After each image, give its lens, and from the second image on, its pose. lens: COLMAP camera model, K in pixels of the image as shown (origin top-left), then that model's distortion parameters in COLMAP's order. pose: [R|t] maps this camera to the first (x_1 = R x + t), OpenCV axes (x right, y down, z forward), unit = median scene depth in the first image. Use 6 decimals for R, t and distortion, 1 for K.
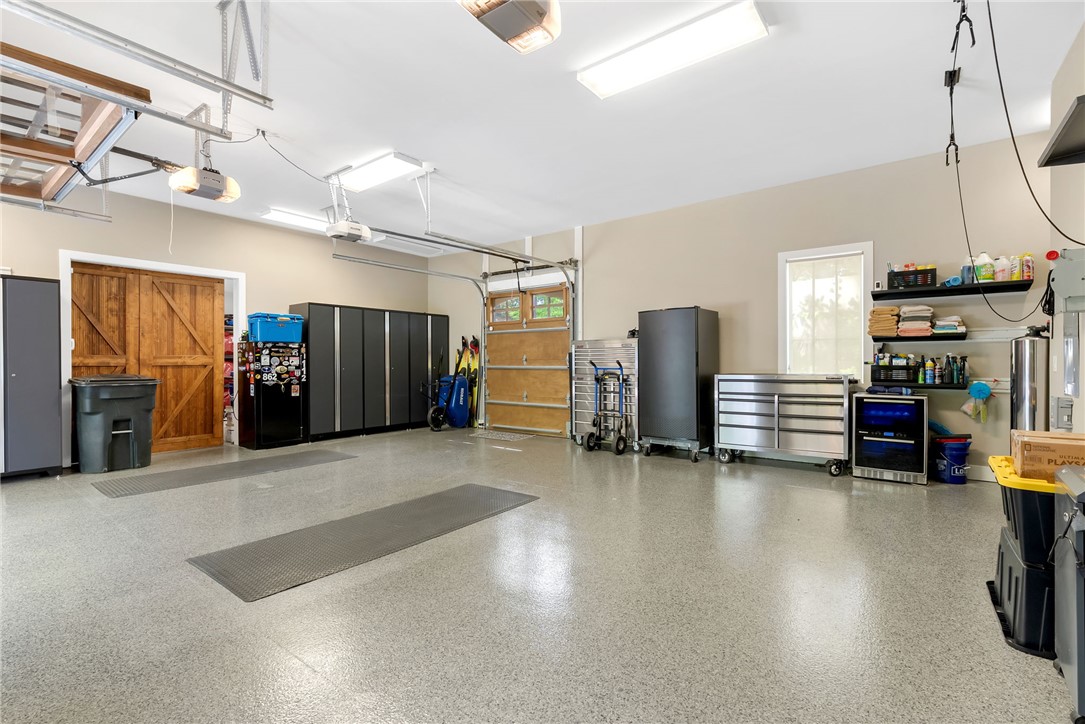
lens RADIAL K [[497.4, 0, 542.5], [0, 497.4, 362.0], [0, 0, 1]] dist [-0.000478, 0.000069]
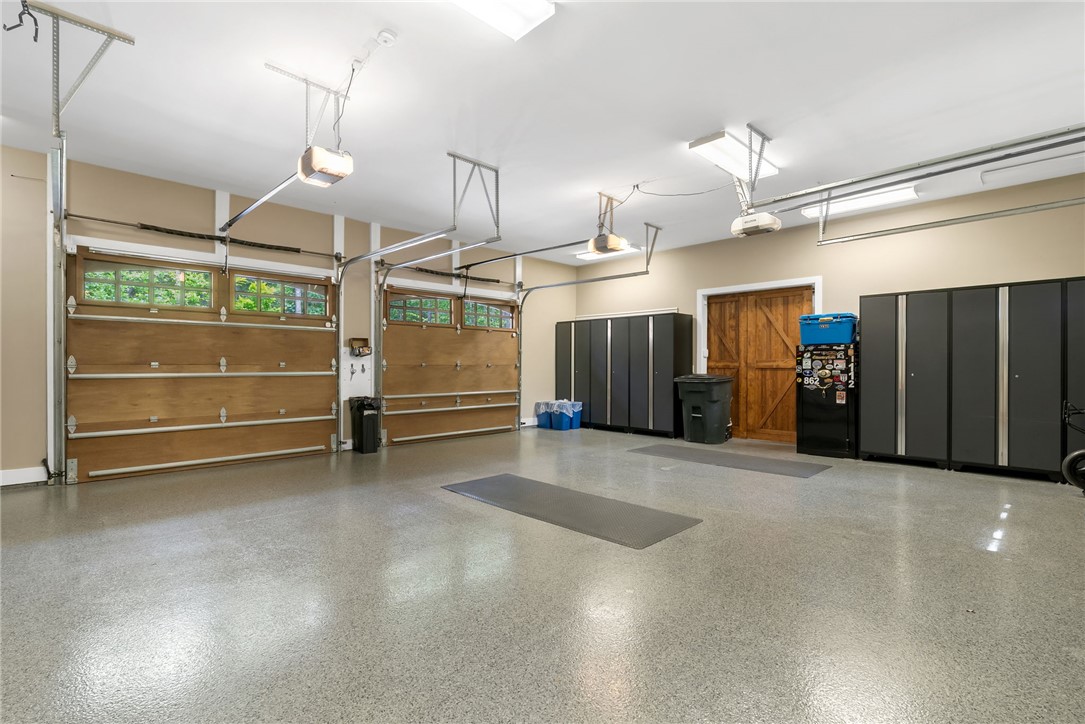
lens RADIAL K [[497.4, 0, 542.5], [0, 497.4, 362.0], [0, 0, 1]] dist [-0.000478, 0.000069]
pose [[-0.135519, -0.003210, -0.990770, 0.483802], [-0.000775, 0.999995, -0.003134, -0.003315], [0.990774, 0.000343, -0.135521, 0.612772]]
